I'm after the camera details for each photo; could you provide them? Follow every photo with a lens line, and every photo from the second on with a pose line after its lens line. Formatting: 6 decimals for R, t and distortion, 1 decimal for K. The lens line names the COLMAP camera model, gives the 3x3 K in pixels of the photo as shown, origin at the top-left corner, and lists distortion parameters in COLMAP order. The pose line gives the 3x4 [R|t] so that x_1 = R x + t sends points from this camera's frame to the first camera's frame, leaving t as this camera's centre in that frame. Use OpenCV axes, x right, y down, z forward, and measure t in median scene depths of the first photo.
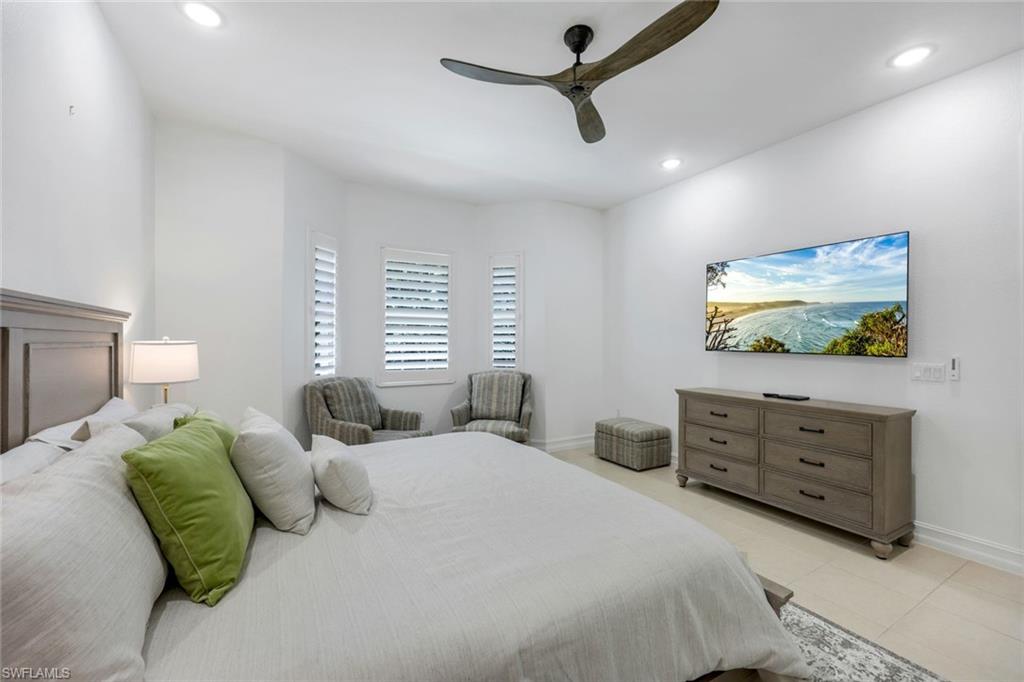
lens RADIAL K [[421.7, 0, 511.1], [0, 421.7, 341.2], [0, 0, 1]] dist [-0.001163, -0.000050]
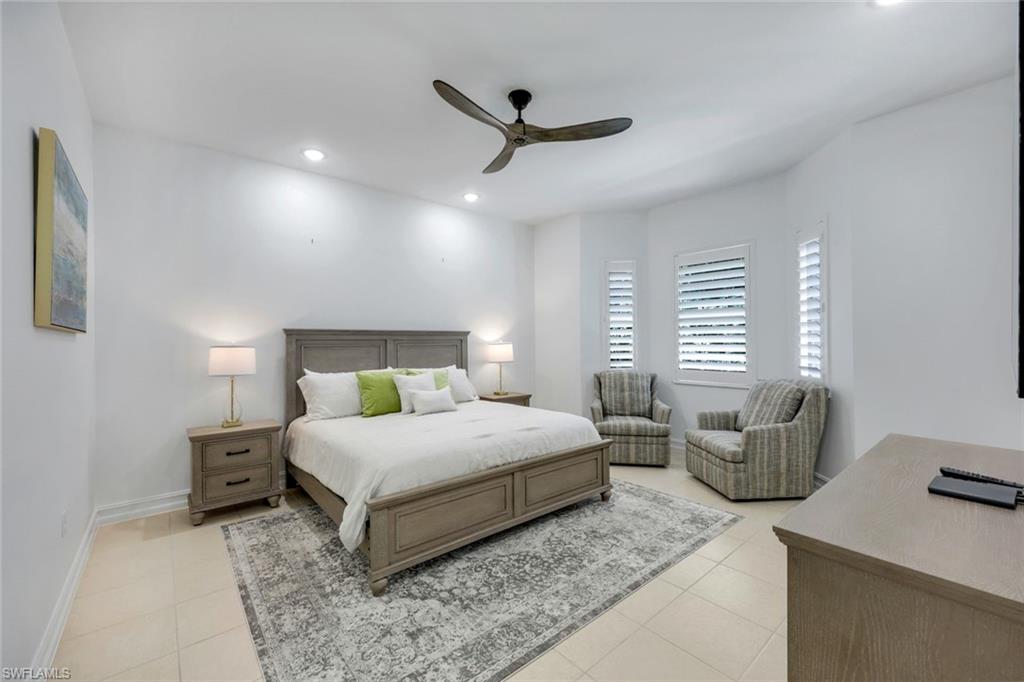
lens RADIAL K [[421.7, 0, 511.1], [0, 421.7, 341.2], [0, 0, 1]] dist [-0.001163, -0.000050]
pose [[0.172483, -0.001846, -0.985011, 0.858820], [0.004621, 0.999989, -0.001065, -0.003511], [0.985002, -0.004368, 0.172489, 0.467648]]
